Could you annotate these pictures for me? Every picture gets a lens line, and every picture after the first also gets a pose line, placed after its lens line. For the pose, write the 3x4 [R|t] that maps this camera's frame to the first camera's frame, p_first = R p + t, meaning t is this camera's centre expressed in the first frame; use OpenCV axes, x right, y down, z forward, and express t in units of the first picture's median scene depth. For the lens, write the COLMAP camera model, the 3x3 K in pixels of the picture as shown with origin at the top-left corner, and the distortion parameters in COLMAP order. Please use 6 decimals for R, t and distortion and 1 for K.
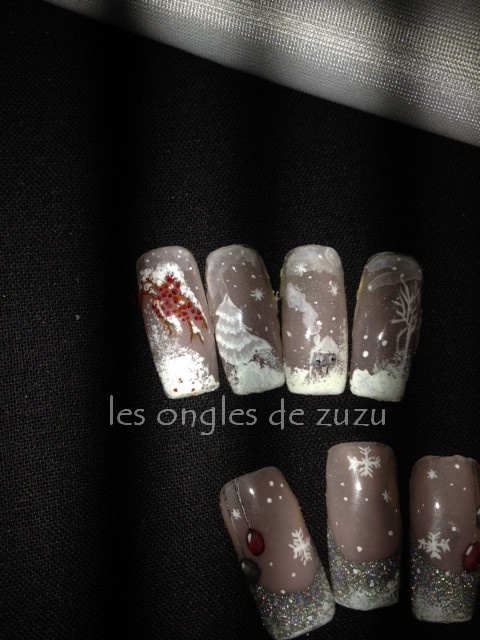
lens RADIAL K [[650.0, 0, 240.0], [0, 650.0, 320.0], [0, 0, 1]] dist [0.051875, -0.270675]
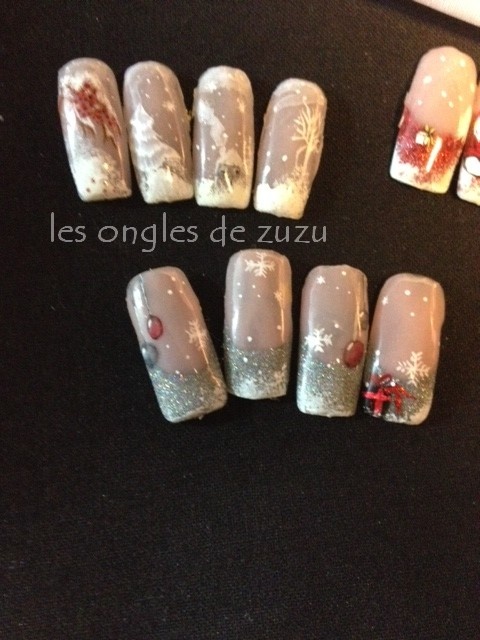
lens RADIAL K [[650.0, 0, 240.0], [0, 650.0, 320.0], [0, 0, 1]] dist [0.051875, -0.270675]
pose [[0.998072, 0.044962, 0.042778, 0.113235], [-0.046824, 0.997952, 0.043578, 0.260533], [-0.040731, -0.045497, 0.998134, -0.092662]]
